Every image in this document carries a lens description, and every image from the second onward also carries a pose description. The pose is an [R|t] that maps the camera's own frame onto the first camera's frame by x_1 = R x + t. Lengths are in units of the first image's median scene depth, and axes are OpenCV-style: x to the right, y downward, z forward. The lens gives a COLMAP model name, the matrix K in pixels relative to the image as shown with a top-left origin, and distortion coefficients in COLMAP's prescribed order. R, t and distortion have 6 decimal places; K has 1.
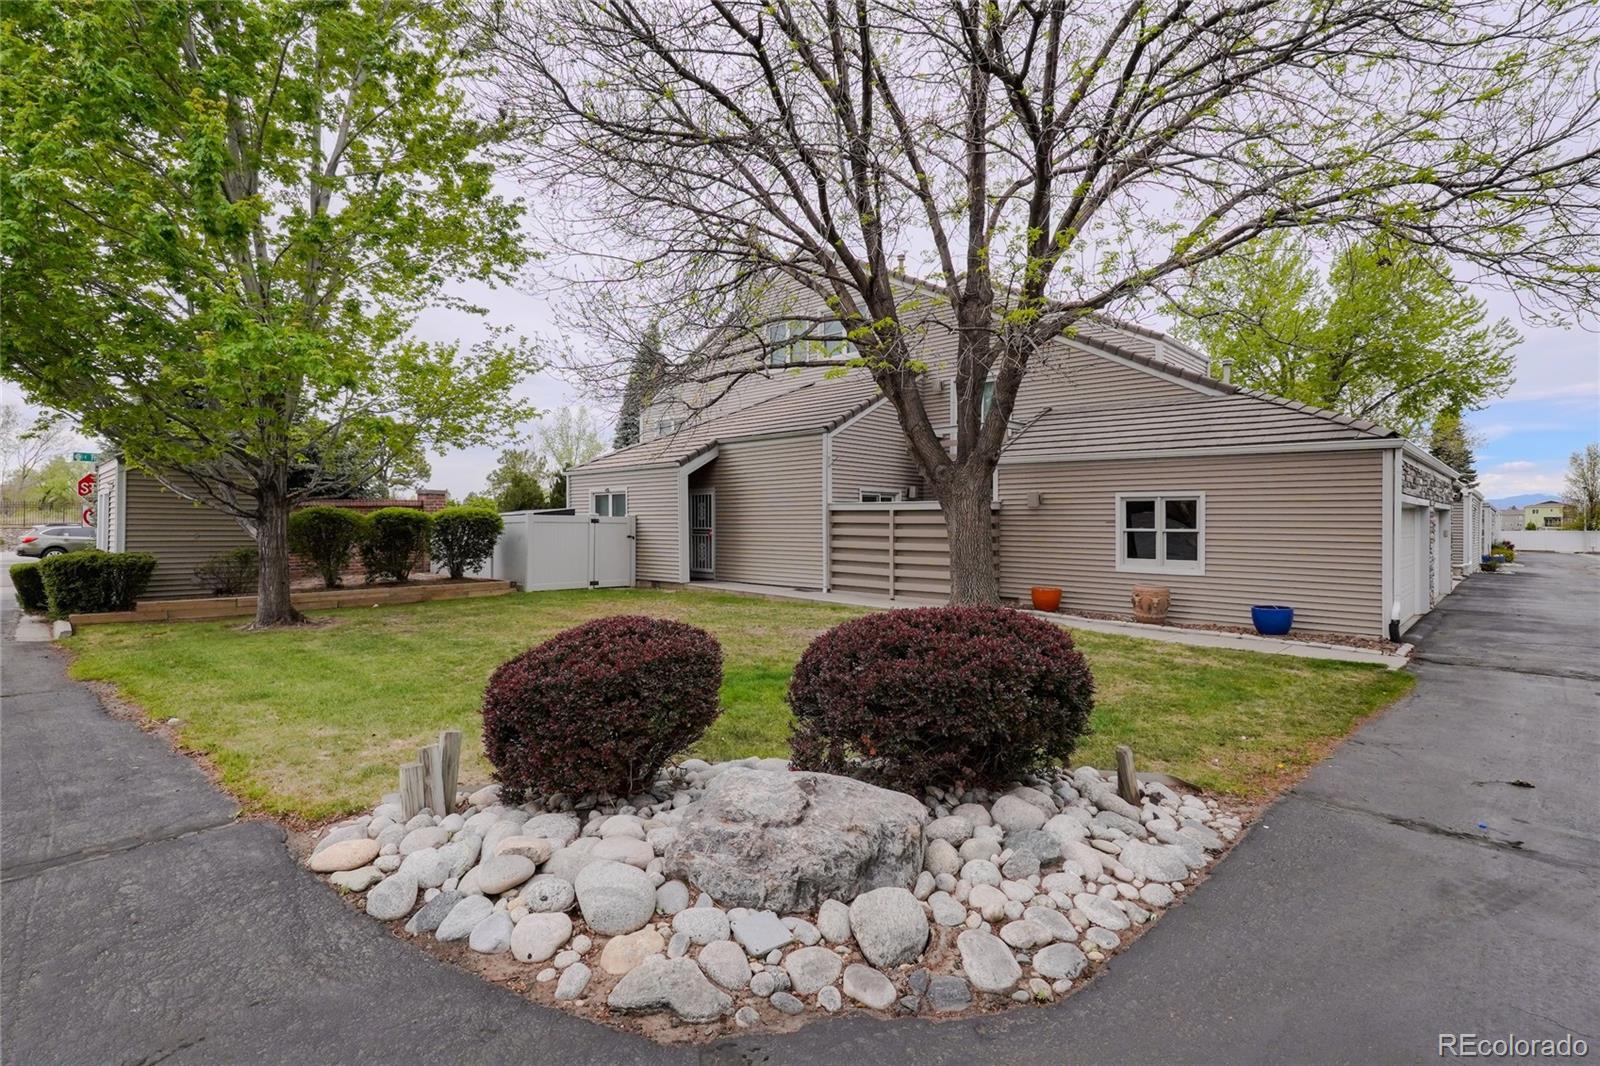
lens RADIAL K [[764.3, 0, 790.3], [0, 764.3, 522.0], [0, 0, 1]] dist [0.007608, -0.000185]
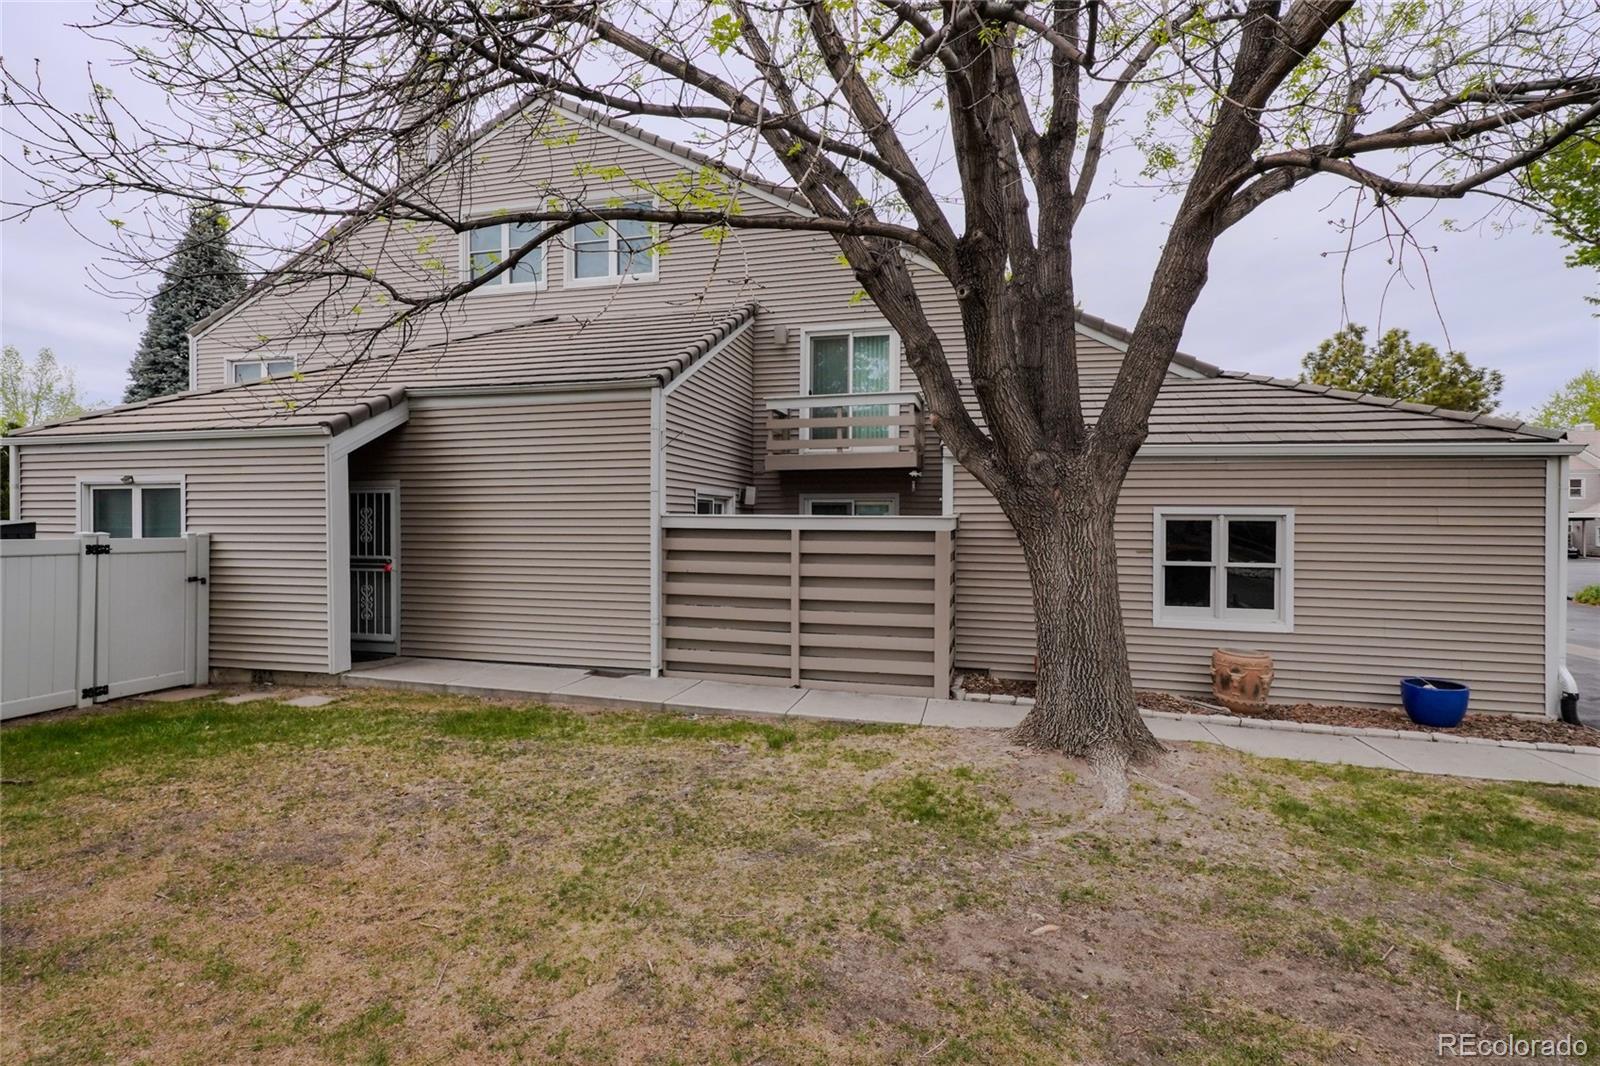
lens RADIAL K [[764.3, 0, 790.3], [0, 764.3, 522.0], [0, 0, 1]] dist [0.007608, -0.000185]
pose [[0.872853, -0.000671, 0.487982, -0.135973], [-0.002544, 0.999979, 0.005926, -0.022958], [-0.487976, -0.006414, 0.872834, 0.463157]]
